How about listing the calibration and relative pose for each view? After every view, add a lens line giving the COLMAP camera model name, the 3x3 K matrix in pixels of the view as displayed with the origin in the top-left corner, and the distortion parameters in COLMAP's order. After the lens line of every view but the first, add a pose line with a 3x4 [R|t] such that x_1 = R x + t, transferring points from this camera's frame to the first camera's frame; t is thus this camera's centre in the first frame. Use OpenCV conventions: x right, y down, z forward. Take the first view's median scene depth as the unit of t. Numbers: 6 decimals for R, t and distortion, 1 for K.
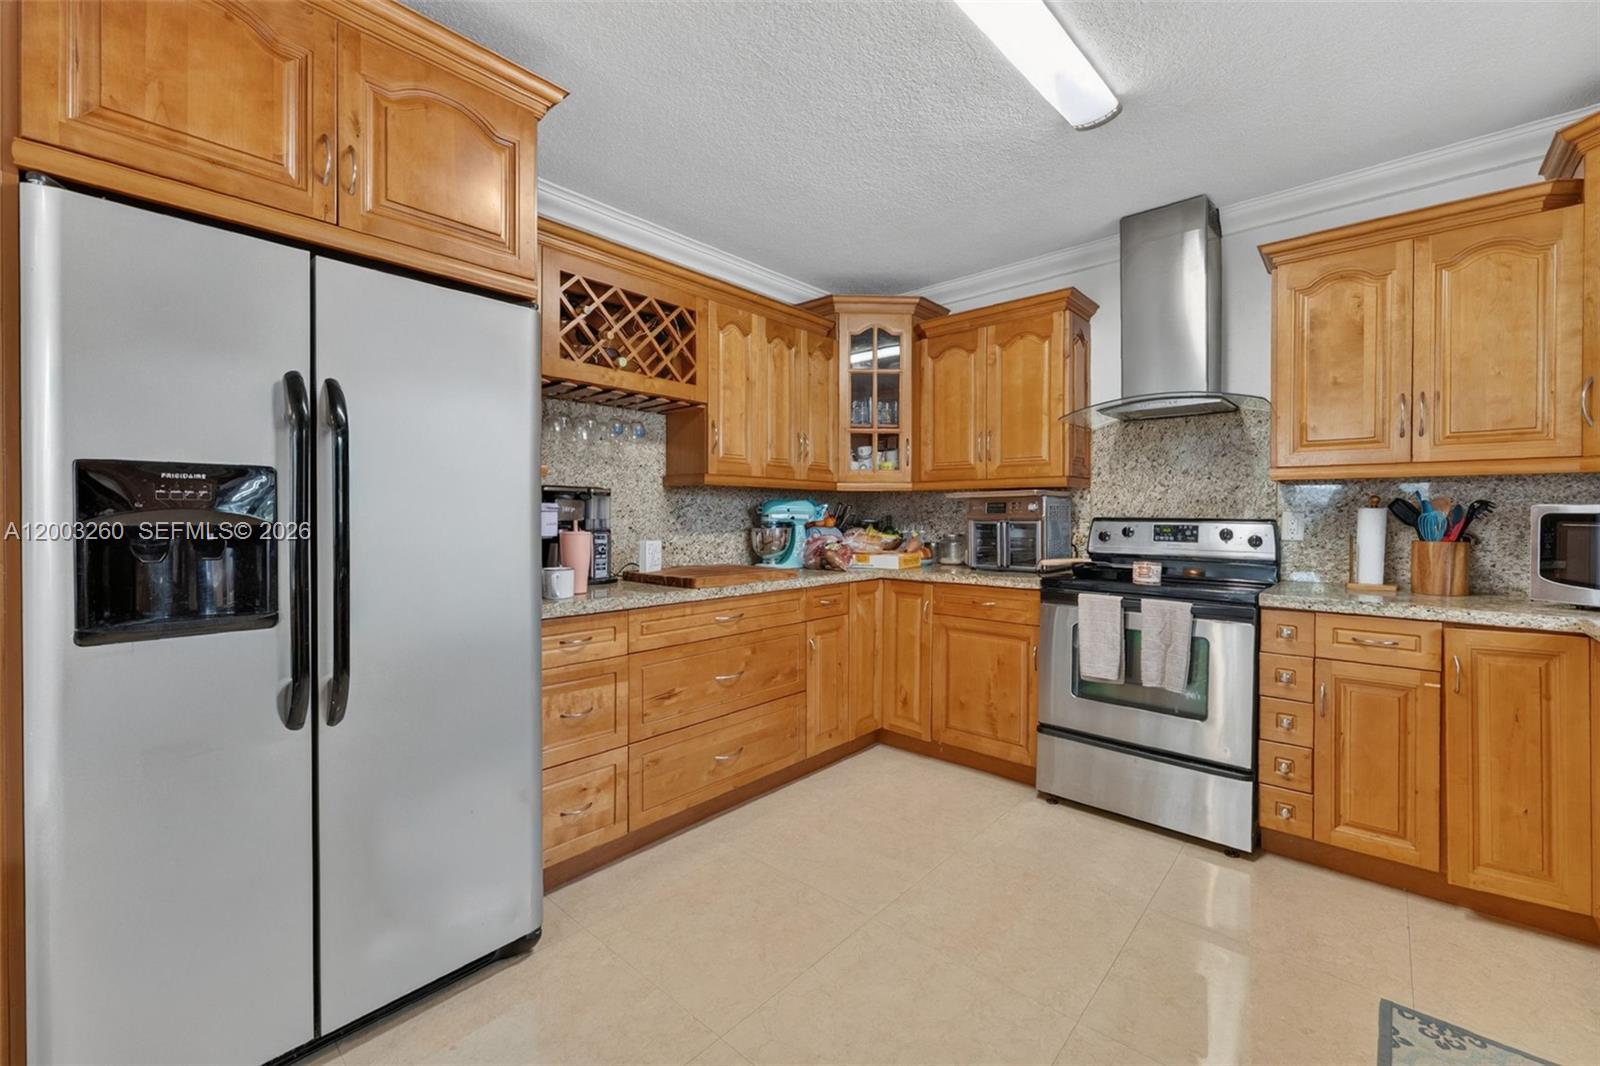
lens RADIAL K [[670.2, 0, 800.4], [0, 670.2, 521.0], [0, 0, 1]] dist [-0.001970, -0.000327]
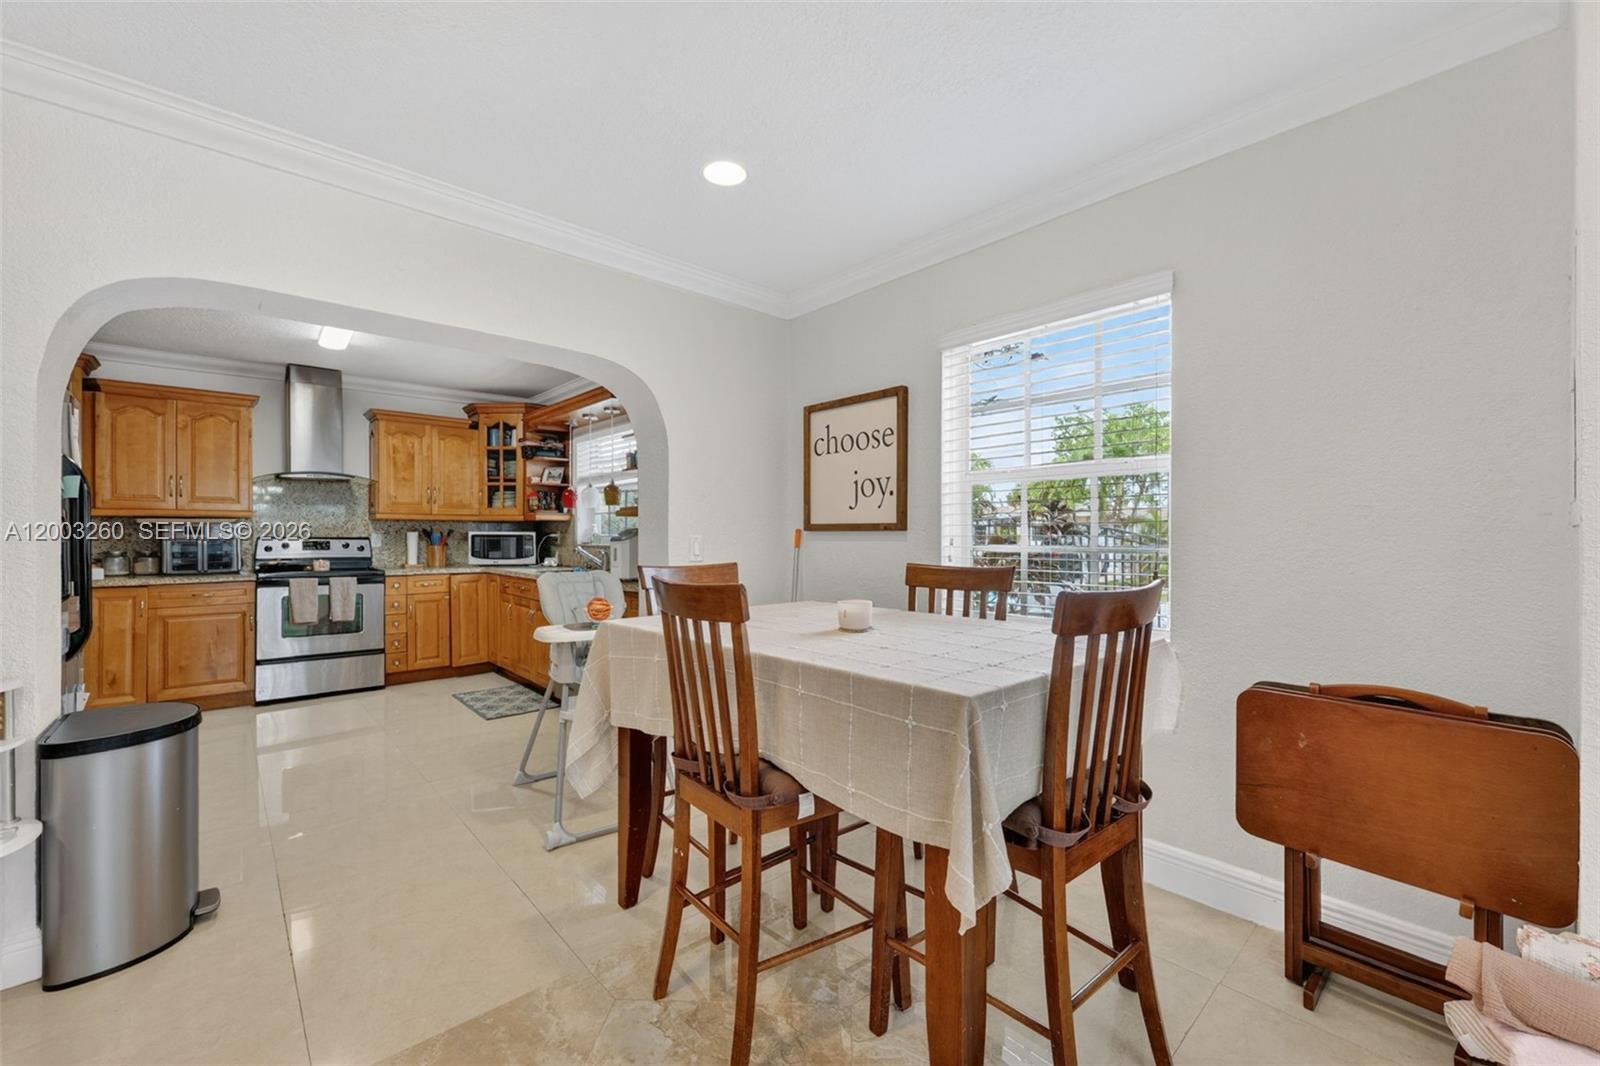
lens RADIAL K [[645.2, 0, 800.0], [0, 645.2, 533.0], [0, 0, 1]] dist [-0.000059, -0.000080]
pose [[0.110488, -0.002686, 0.993874, -1.231114], [0.005994, 0.999980, 0.002036, -0.013168], [-0.993859, 0.005733, 0.110502, -0.589772]]
